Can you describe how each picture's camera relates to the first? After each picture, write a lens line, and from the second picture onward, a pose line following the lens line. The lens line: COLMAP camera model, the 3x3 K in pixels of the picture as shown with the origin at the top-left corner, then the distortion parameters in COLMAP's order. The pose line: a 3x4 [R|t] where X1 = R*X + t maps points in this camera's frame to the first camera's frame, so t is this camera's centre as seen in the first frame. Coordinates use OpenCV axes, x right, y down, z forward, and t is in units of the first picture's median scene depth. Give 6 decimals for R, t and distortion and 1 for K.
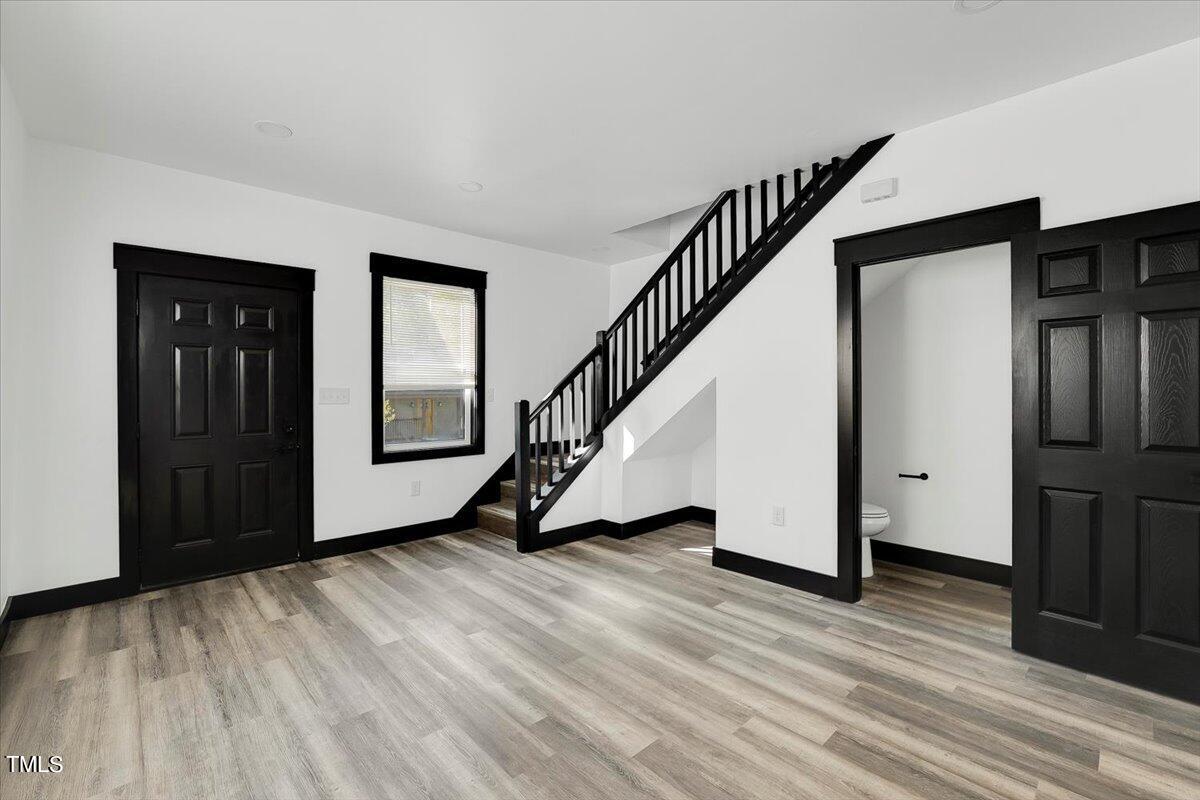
lens RADIAL K [[519.5, 0, 601.4], [0, 519.5, 394.5], [0, 0, 1]] dist [-0.012842, 0.000215]
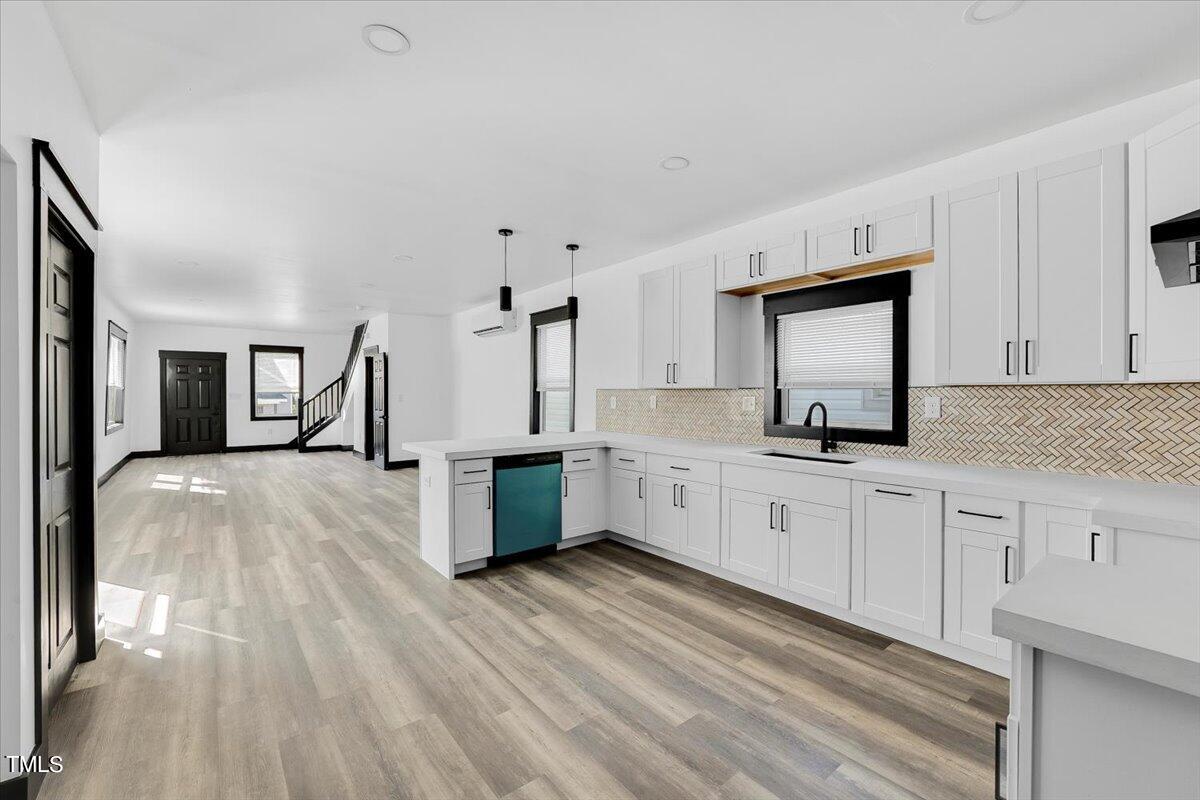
lens RADIAL K [[494.9, 0, 602.5], [0, 494.9, 396.1], [0, 0, 1]] dist [-0.017974, 0.000270]
pose [[0.997149, 0.009055, -0.074910, 1.993776], [-0.008789, 0.999954, 0.003890, -0.029498], [0.074942, -0.003221, 0.997183, -1.795643]]
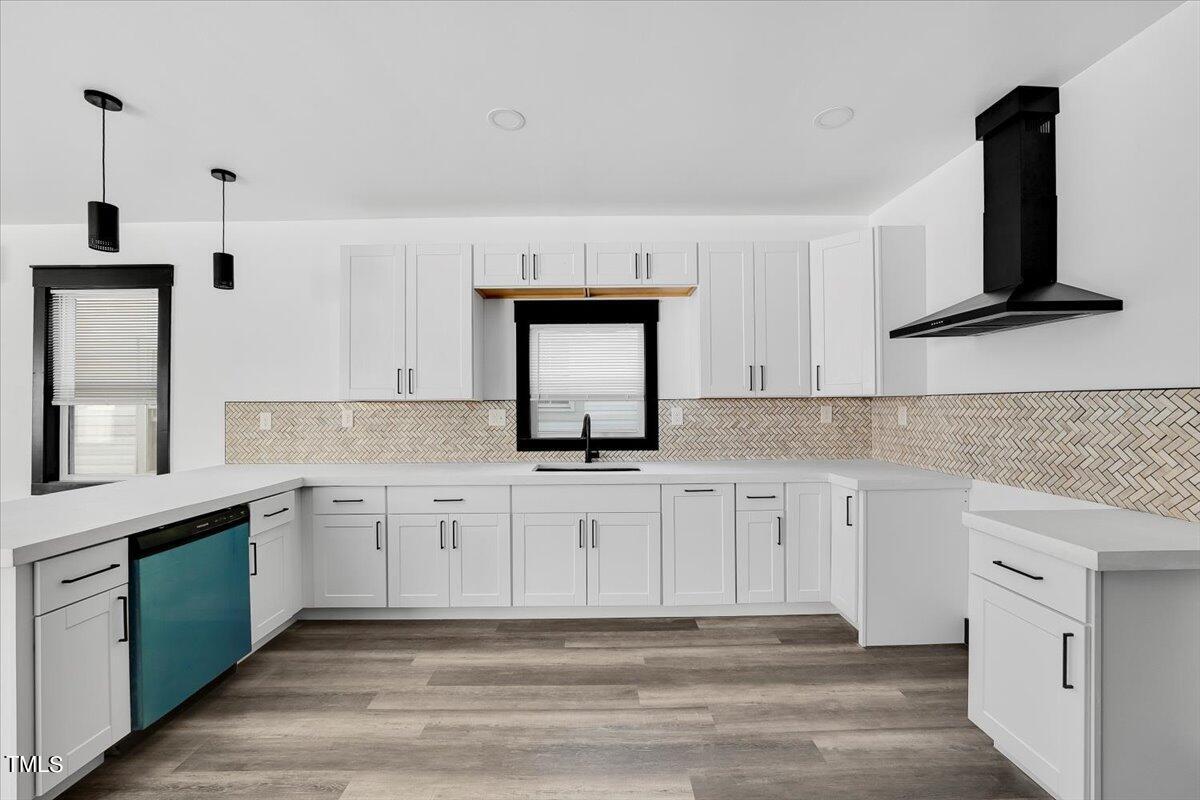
lens RADIAL K [[480.4, 0, 601.7], [0, 480.4, 405.2], [0, 0, 1]] dist [-0.021615, 0.000582]
pose [[0.677104, 0.003273, 0.735880, 1.642769], [0.002721, 0.999972, -0.006951, -0.028298], [-0.735882, 0.006709, 0.677077, -1.464469]]
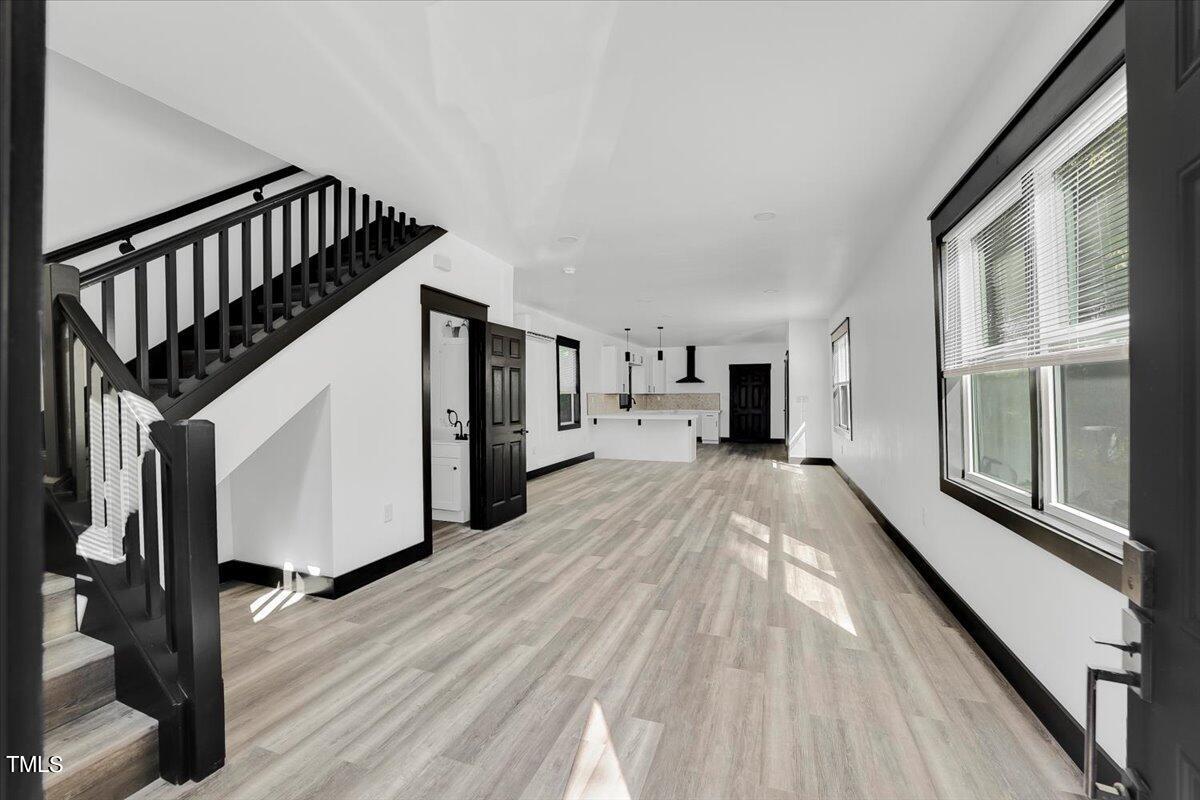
lens RADIAL K [[494.9, 0, 602.5], [0, 494.9, 396.1], [0, 0, 1]] dist [-0.017974, 0.000270]
pose [[-0.465557, 0.011149, 0.884948, -0.860354], [0.007985, 0.999933, -0.008397, 0.000198], [-0.884982, 0.003157, -0.465614, 1.170203]]
